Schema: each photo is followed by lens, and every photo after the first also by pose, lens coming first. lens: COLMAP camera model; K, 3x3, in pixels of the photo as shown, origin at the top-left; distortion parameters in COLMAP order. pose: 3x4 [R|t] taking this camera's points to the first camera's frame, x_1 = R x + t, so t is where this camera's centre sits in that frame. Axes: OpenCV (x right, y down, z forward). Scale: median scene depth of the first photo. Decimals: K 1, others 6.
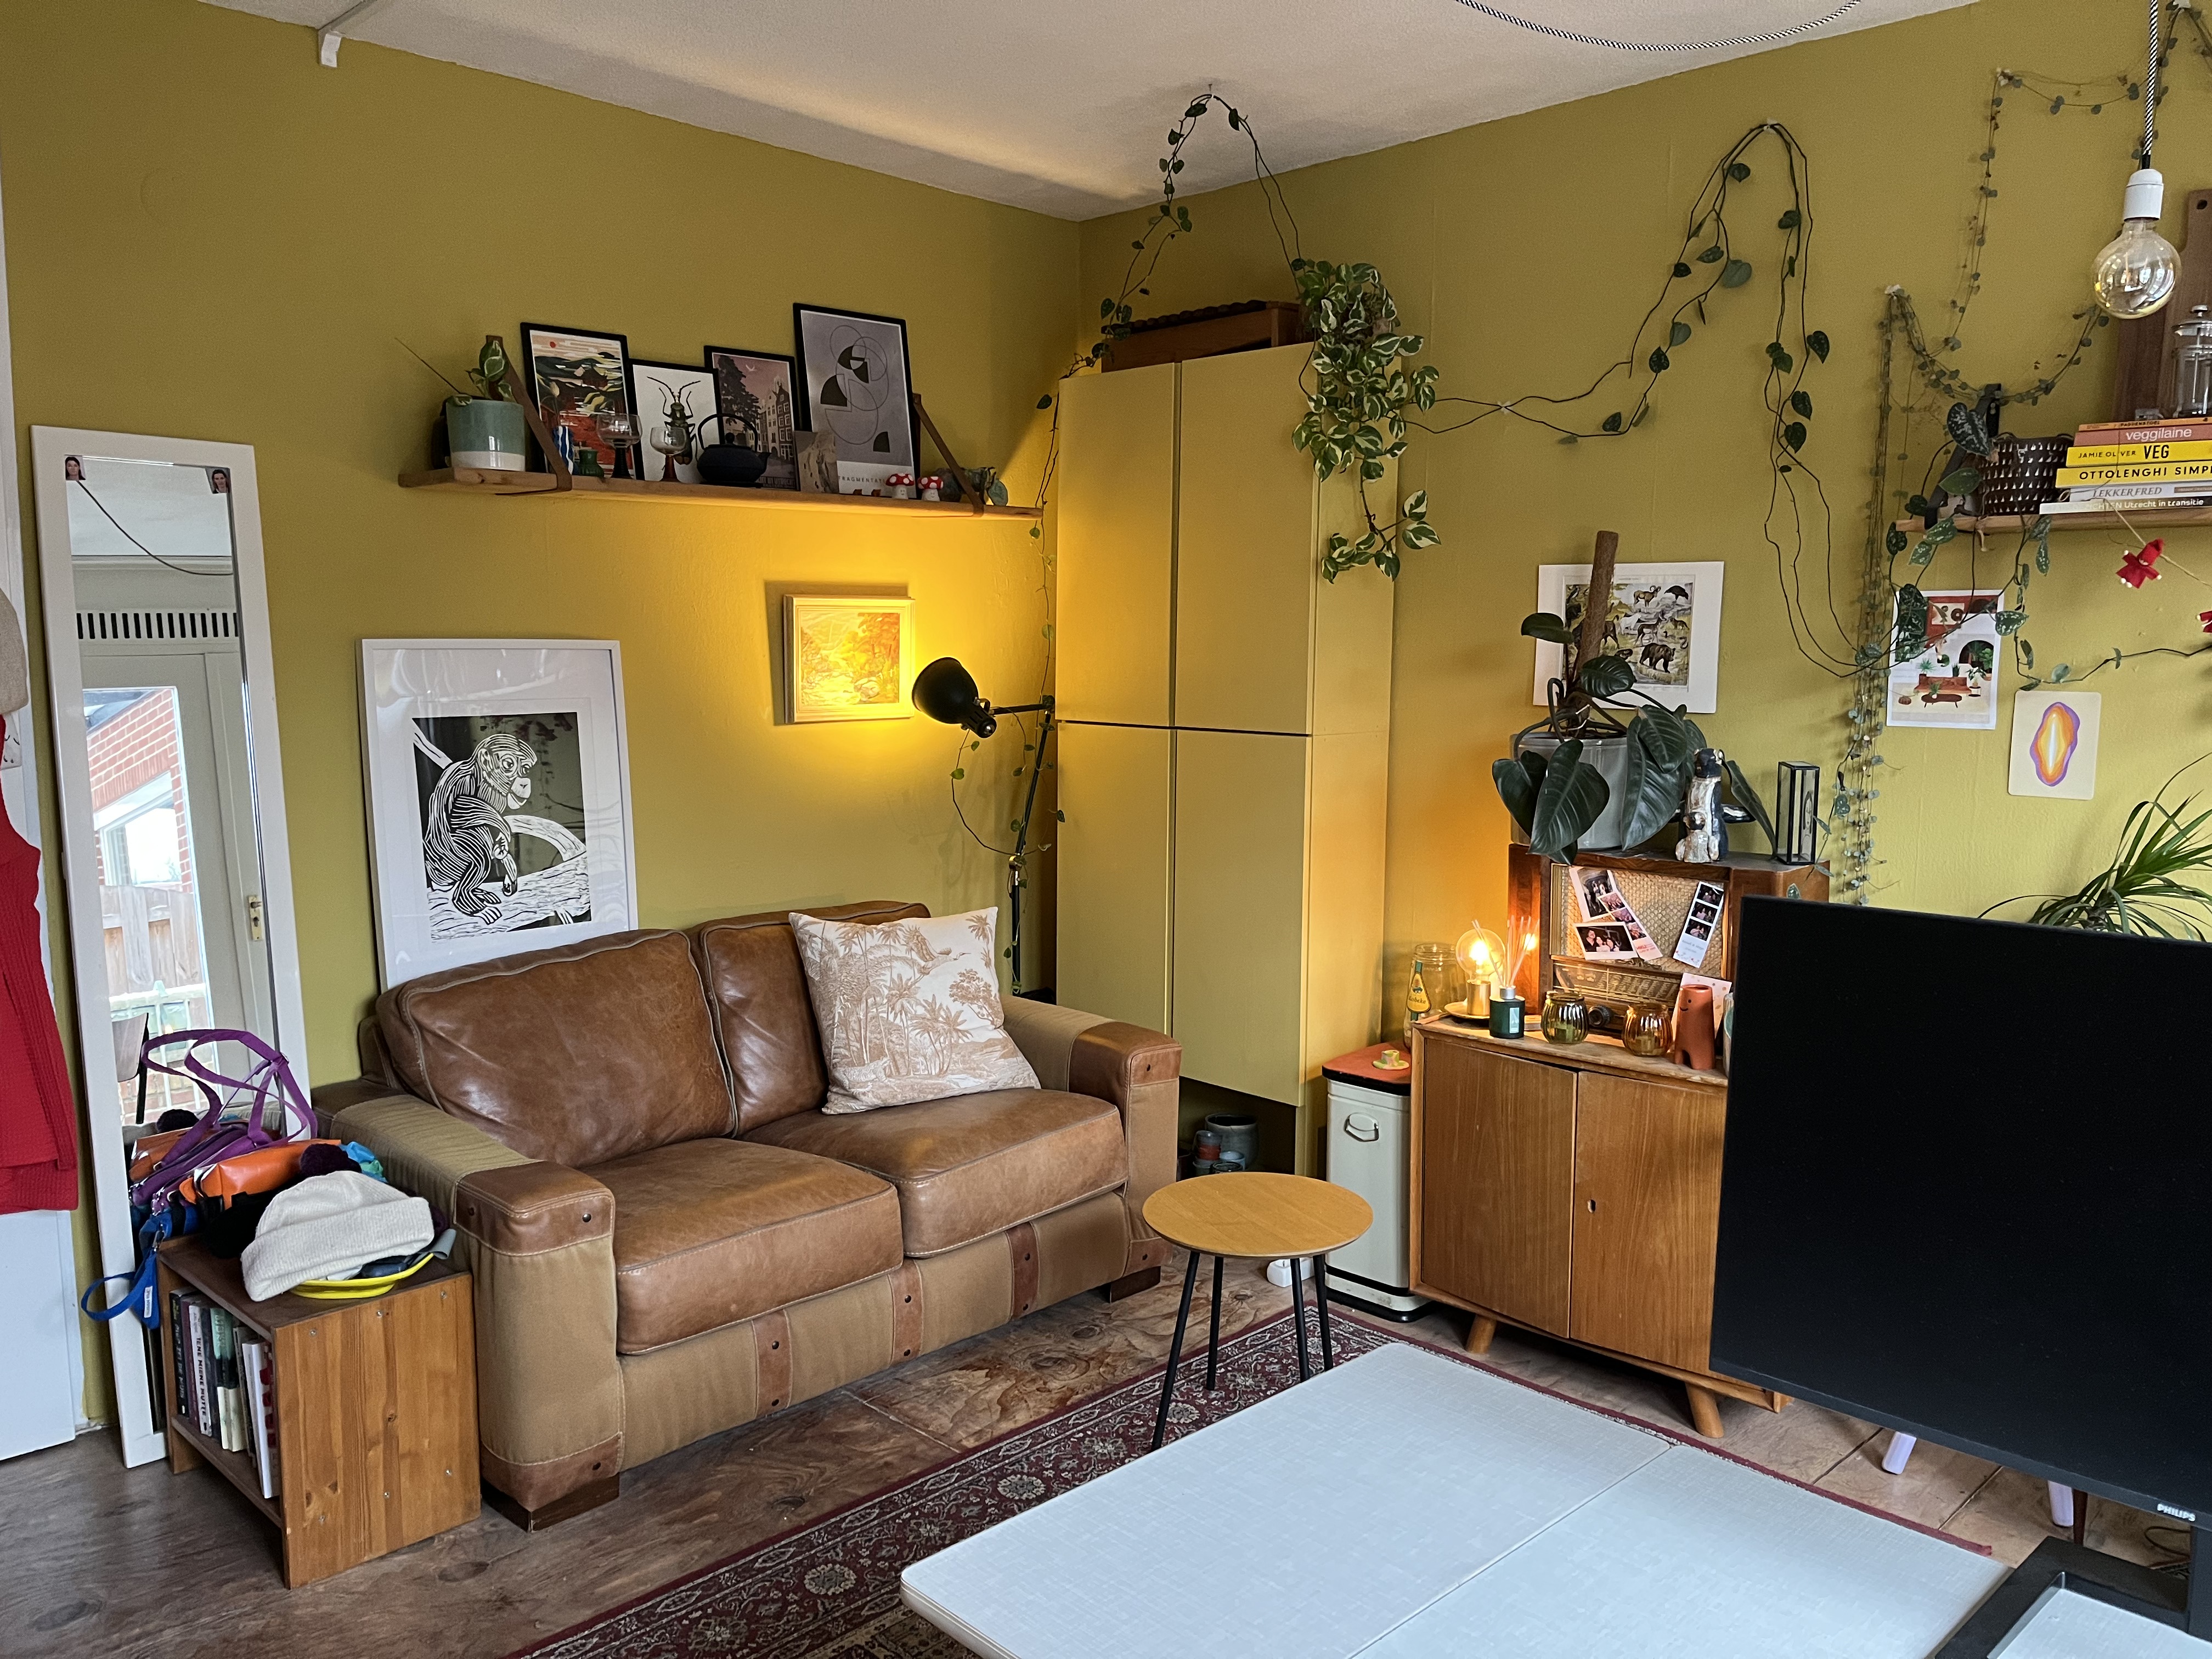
lens RADIAL K [[1658.6, 0, 1112.5], [0, 1658.6, 828.2], [0, 0, 1]] dist [0.001796, -0.030450]
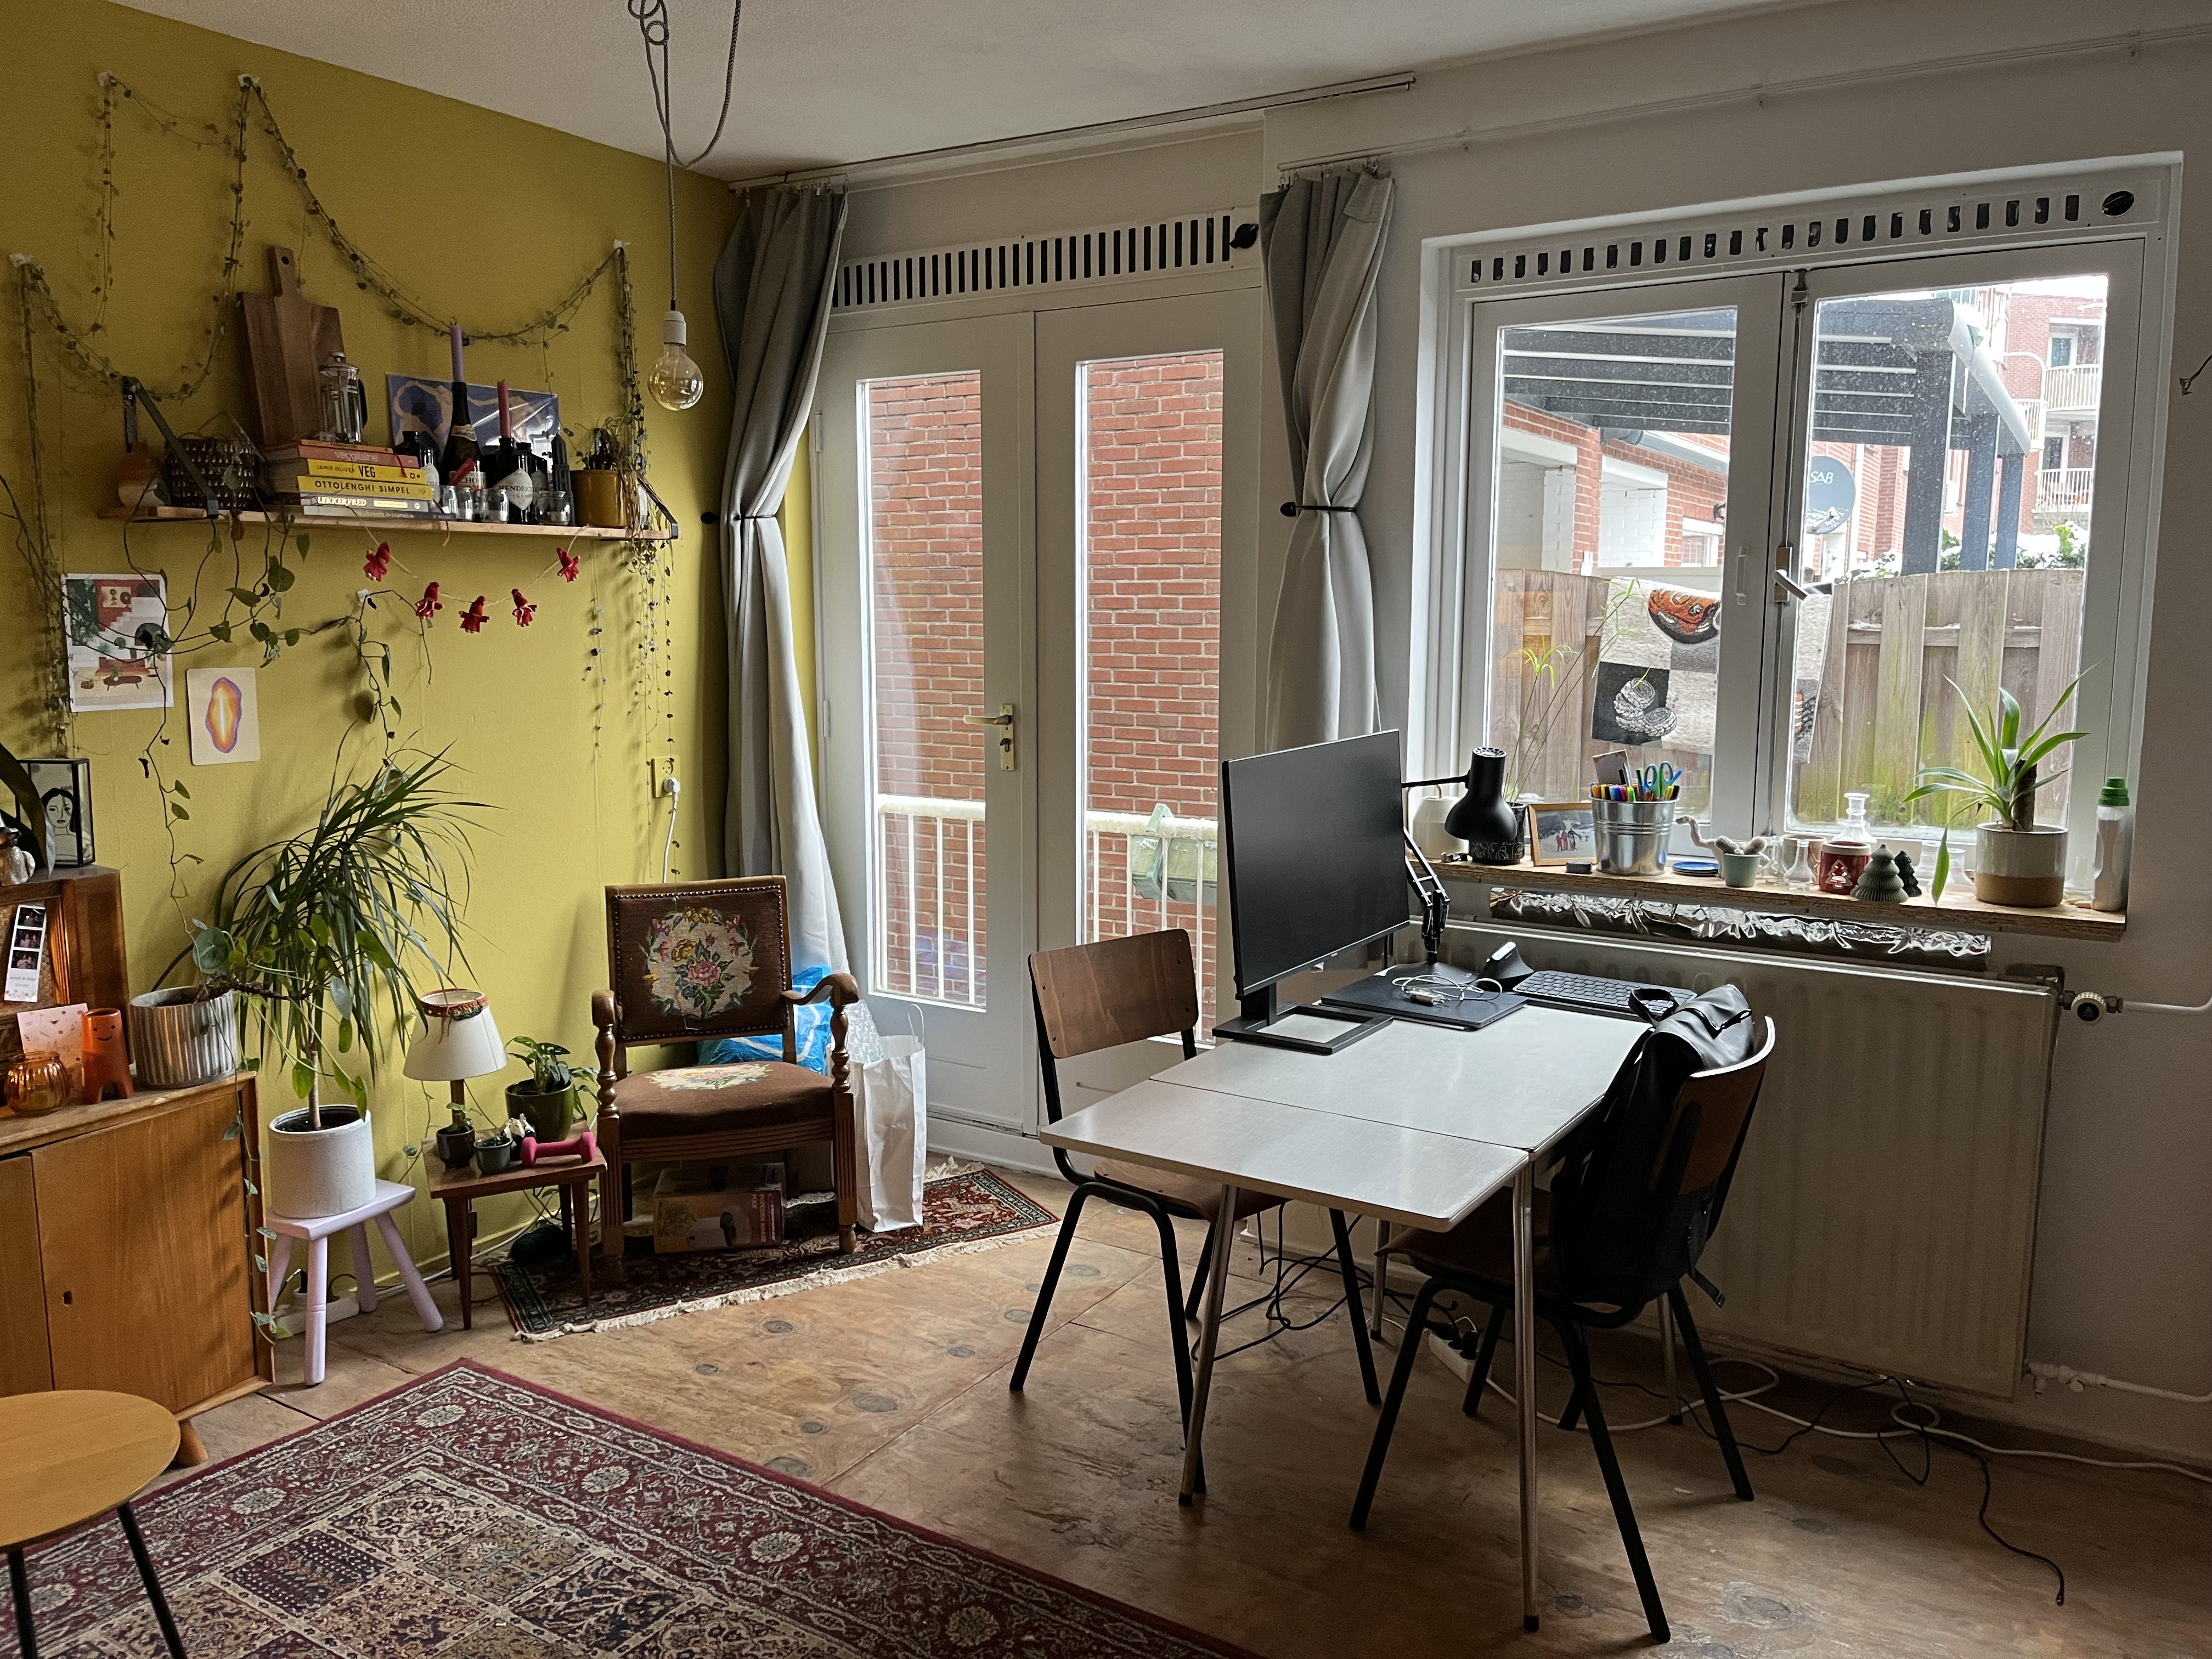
lens RADIAL K [[1658.6, 0, 1105.7], [0, 1658.6, 824.8], [0, 0, 1]] dist [0.001796, -0.030450]
pose [[-0.208866, -0.138521, 0.968084, -0.620415], [0.096333, 0.982189, 0.161323, -0.097600], [-0.973188, 0.126953, -0.191802, 0.625547]]
